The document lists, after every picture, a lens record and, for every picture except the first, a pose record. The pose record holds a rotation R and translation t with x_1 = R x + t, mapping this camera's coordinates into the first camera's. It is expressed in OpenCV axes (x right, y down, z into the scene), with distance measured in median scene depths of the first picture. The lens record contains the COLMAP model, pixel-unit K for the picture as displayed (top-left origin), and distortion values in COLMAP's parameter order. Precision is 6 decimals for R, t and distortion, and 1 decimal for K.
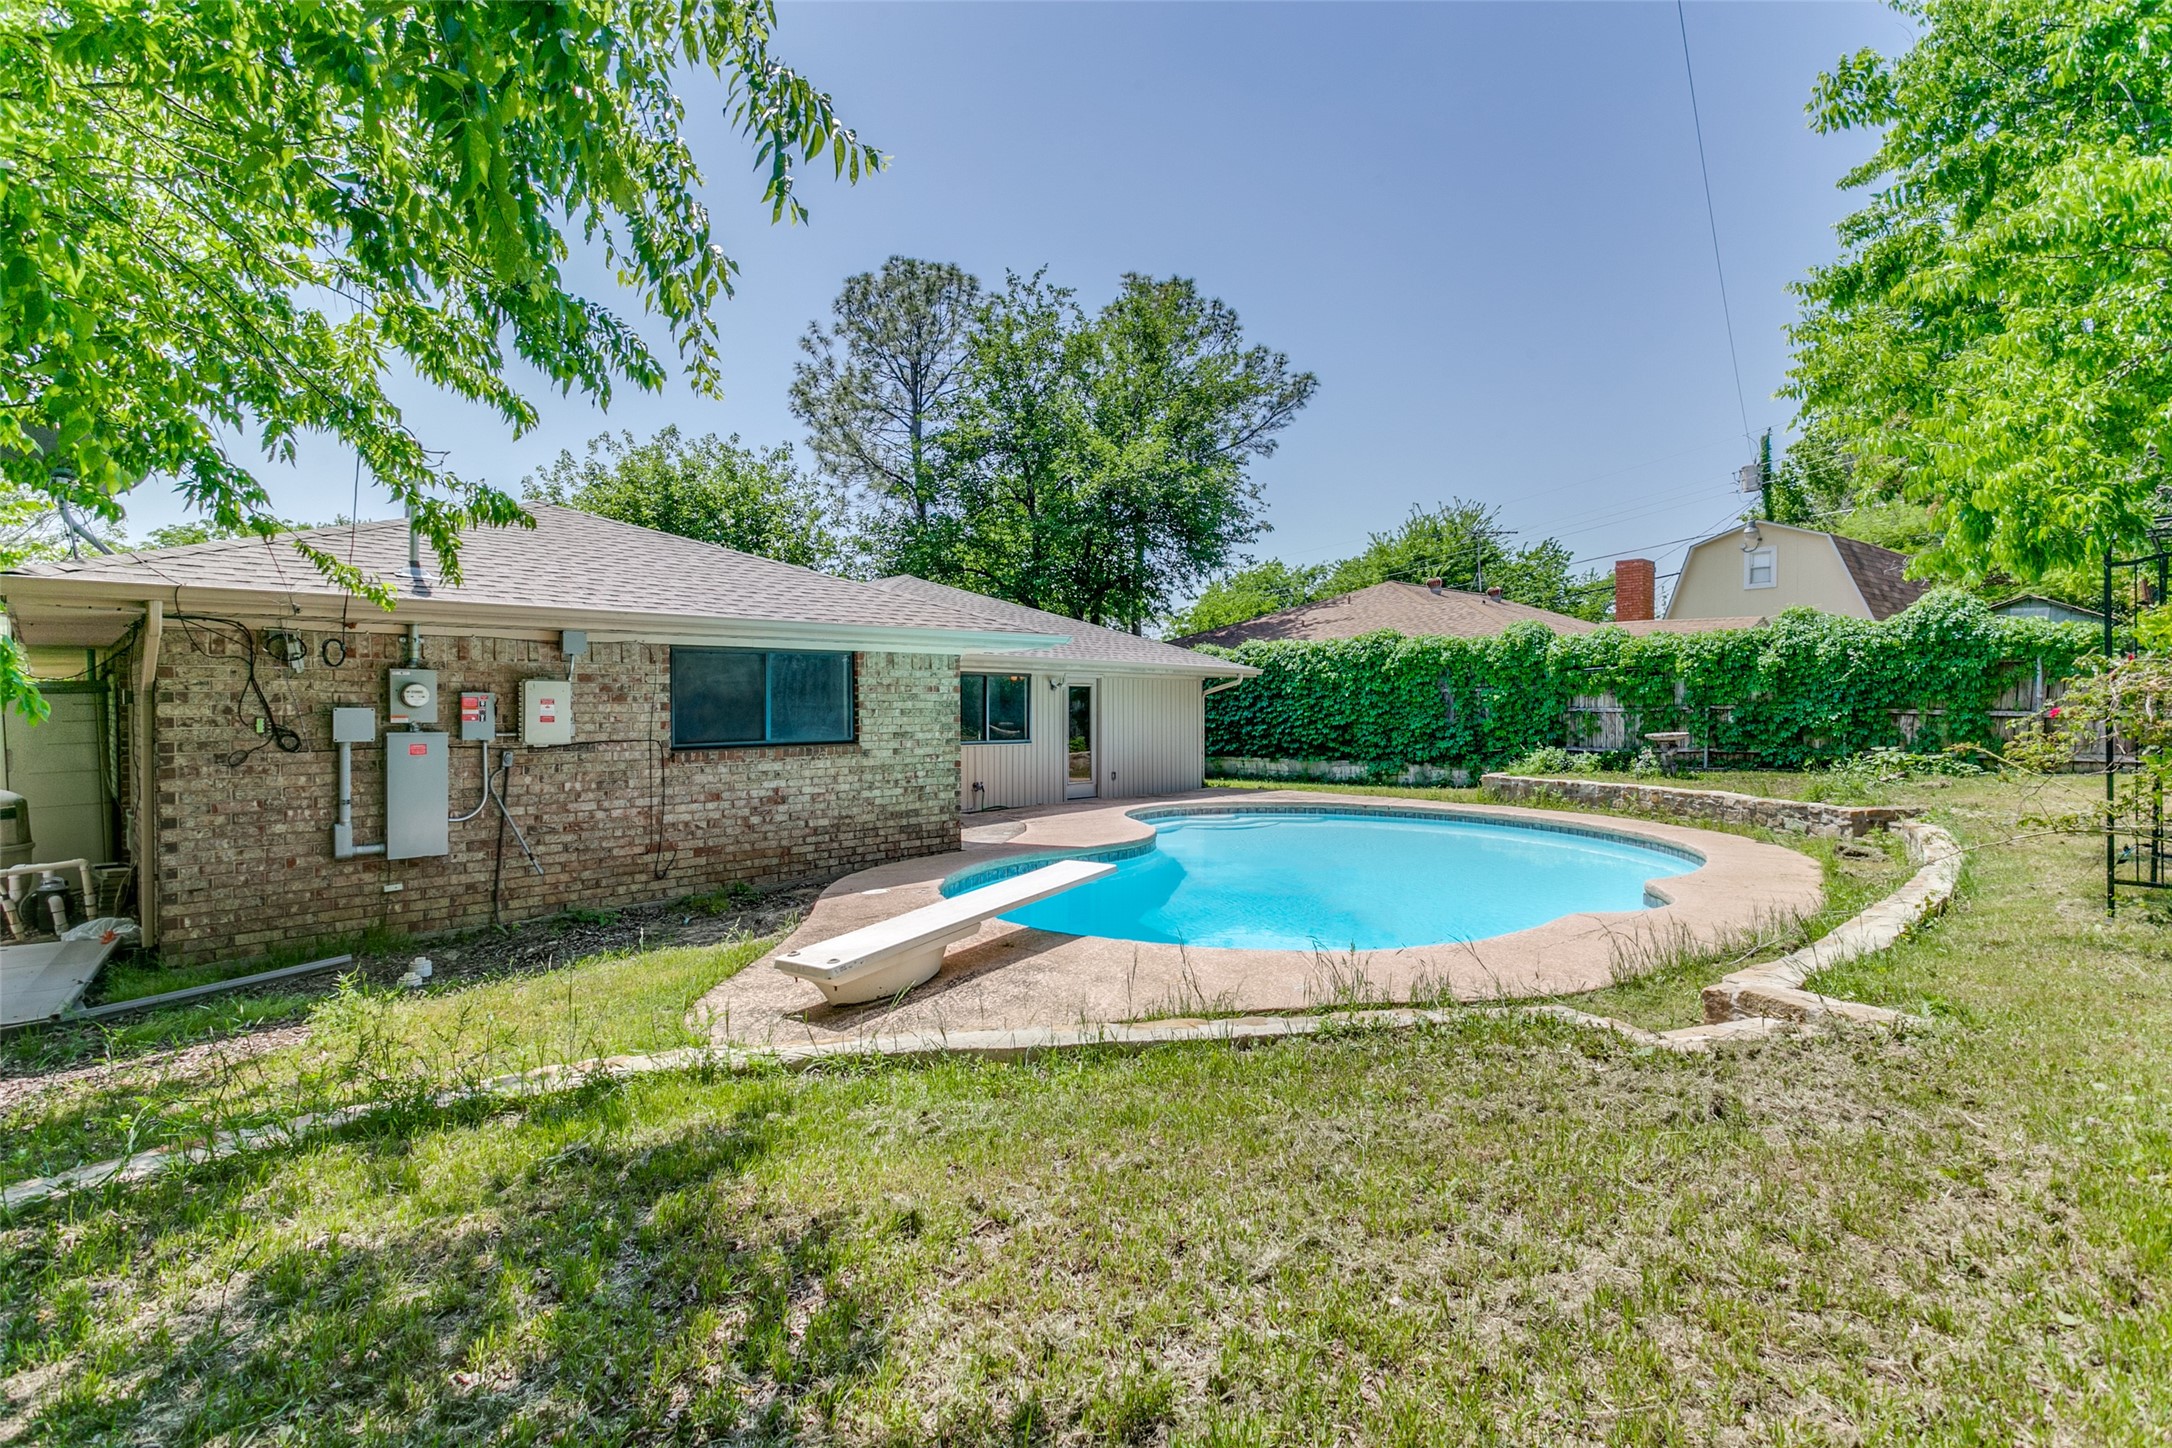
lens RADIAL K [[1052.2, 0, 1074.8], [0, 1052.2, 700.7], [0, 0, 1]] dist [0.012946, -0.006377]
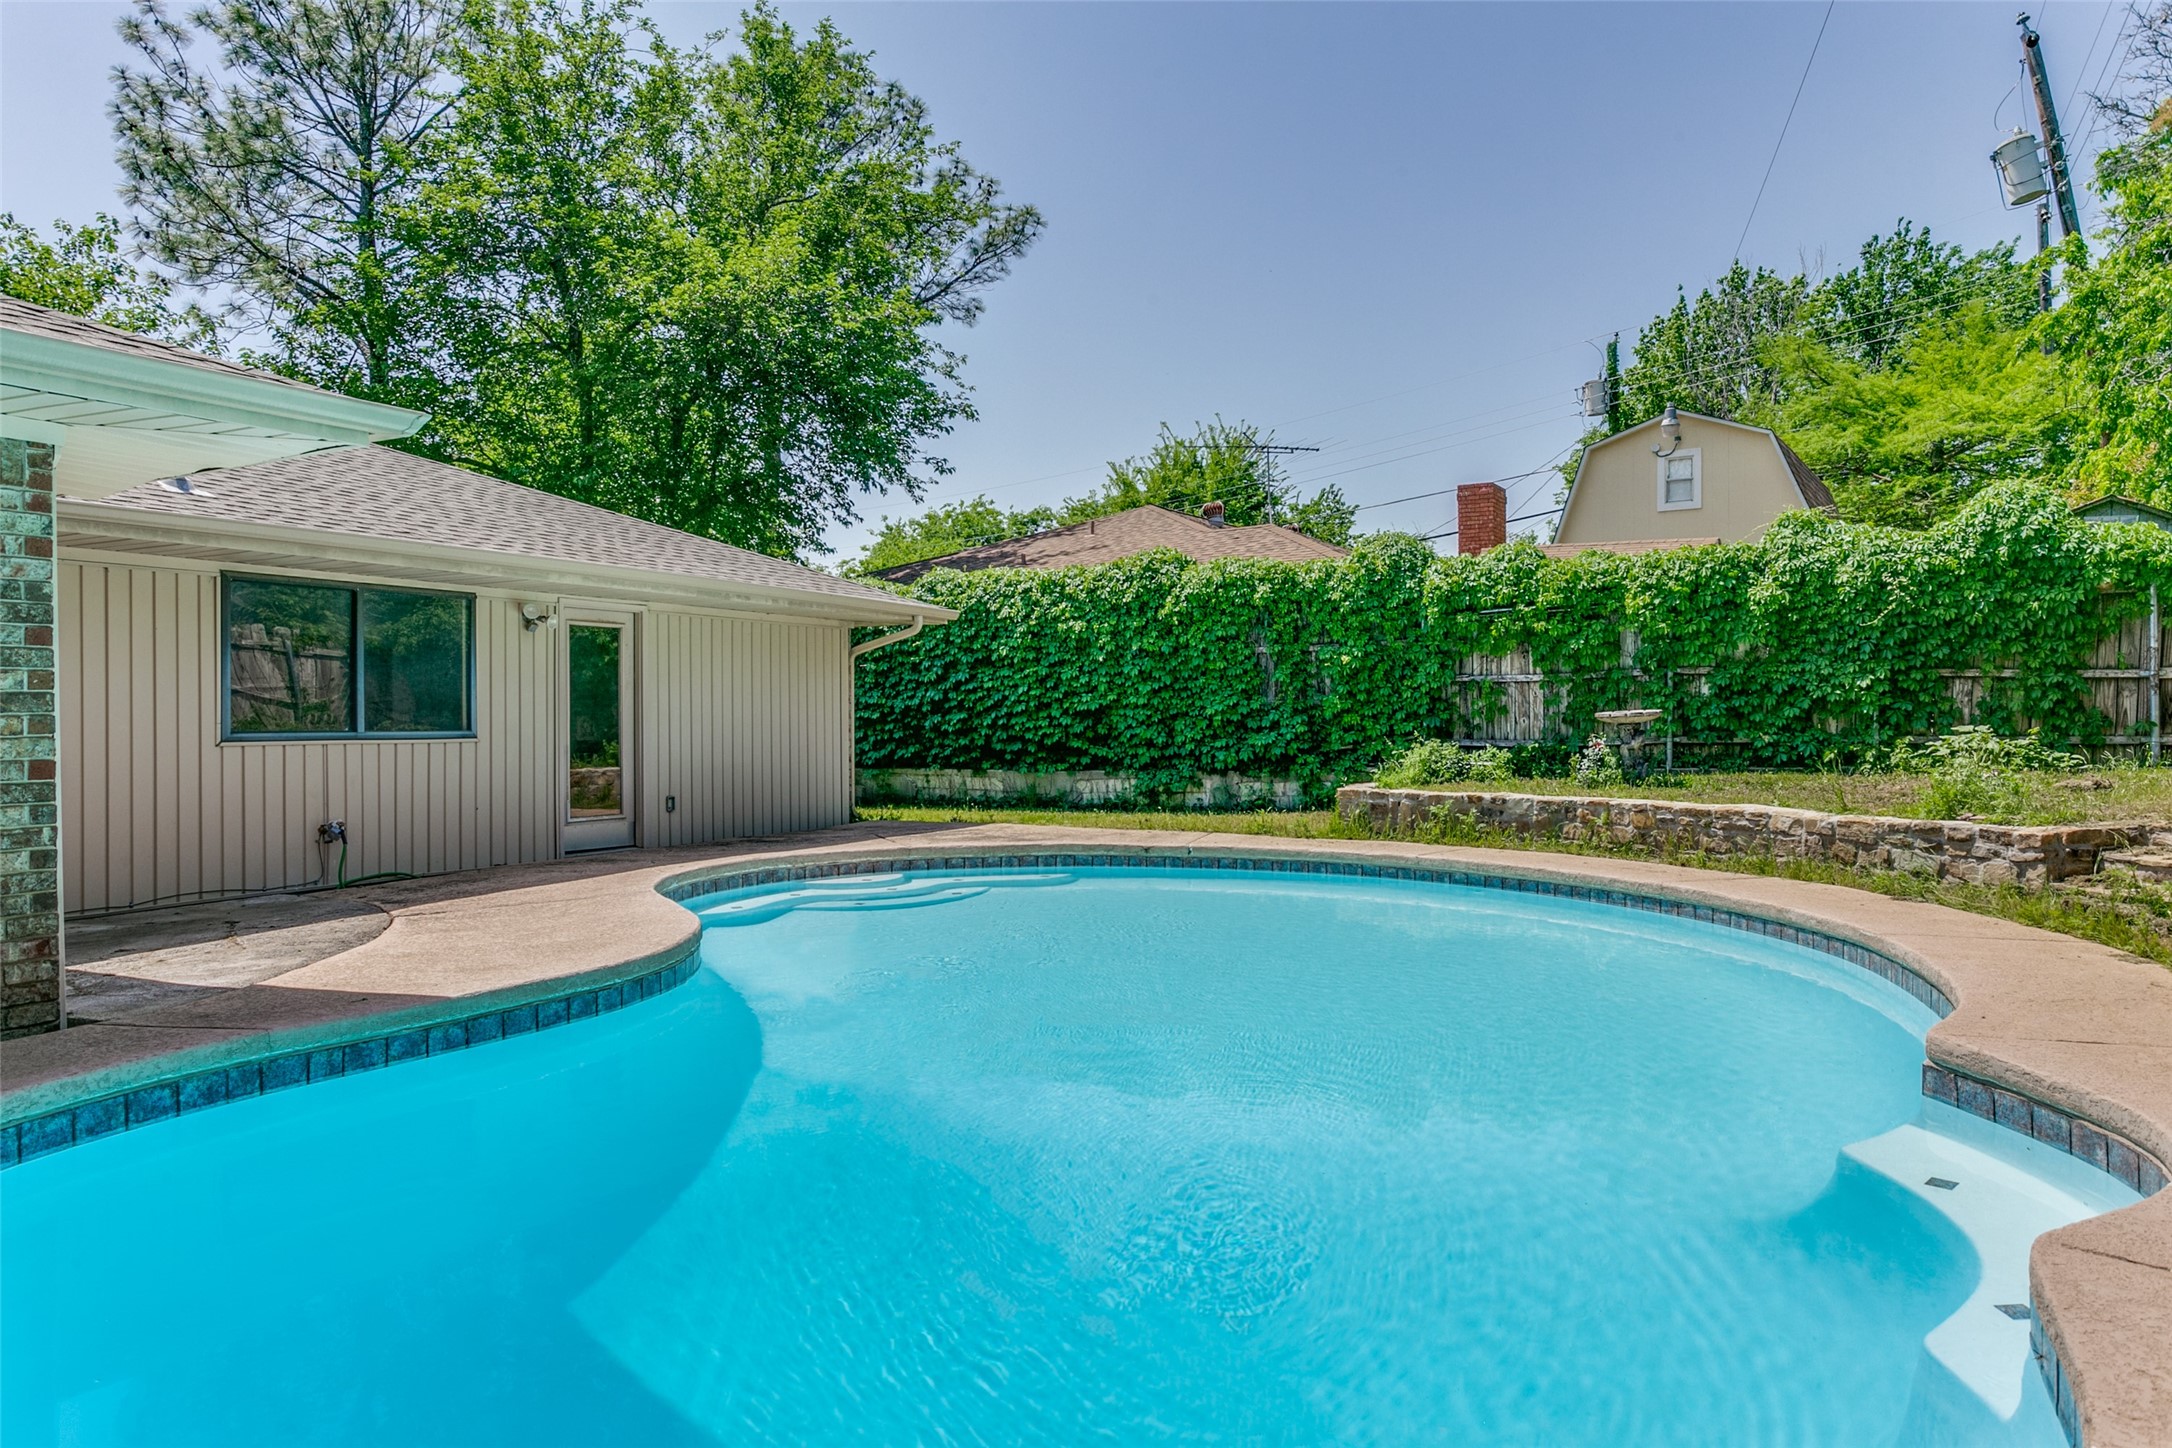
lens RADIAL K [[1052.2, 0, 1087.8], [0, 1052.2, 725.8], [0, 0, 1]] dist [0.012946, -0.006377]
pose [[0.958983, -0.000043, 0.283464, 0.087531], [0.002648, 0.999958, -0.008806, 0.038572], [-0.283452, 0.009195, 0.958942, 0.454567]]
